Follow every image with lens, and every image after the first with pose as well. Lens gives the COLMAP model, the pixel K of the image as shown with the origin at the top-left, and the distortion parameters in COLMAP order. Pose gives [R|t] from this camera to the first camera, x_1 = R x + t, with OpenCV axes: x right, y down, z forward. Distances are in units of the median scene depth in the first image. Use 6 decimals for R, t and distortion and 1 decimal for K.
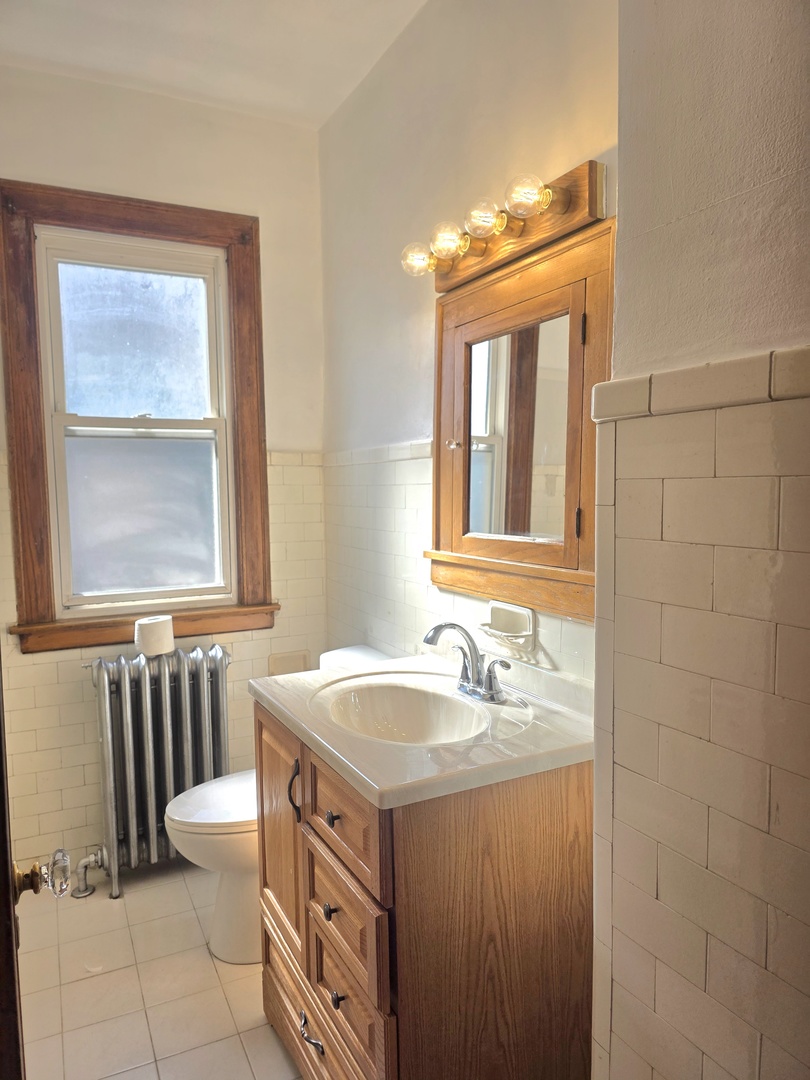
lens RADIAL K [[741.4, 0, 406.5], [0, 741.4, 547.4], [0, 0, 1]] dist [0.053795, -0.053991]
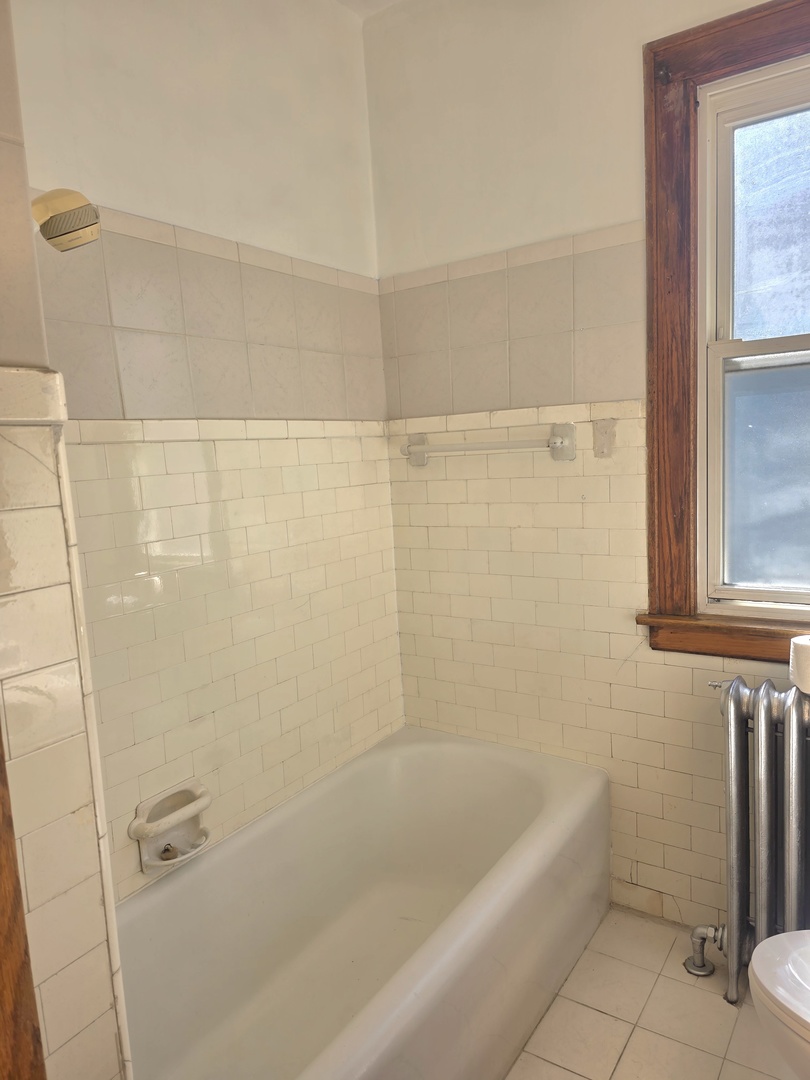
lens RADIAL K [[741.4, 0, 406.5], [0, 741.4, 547.4], [0, 0, 1]] dist [0.053795, -0.053991]
pose [[0.480904, 0.100624, -0.870980, 0.057708], [-0.028151, 0.994652, 0.099368, -0.042258], [0.876321, -0.023268, 0.481165, 0.375195]]
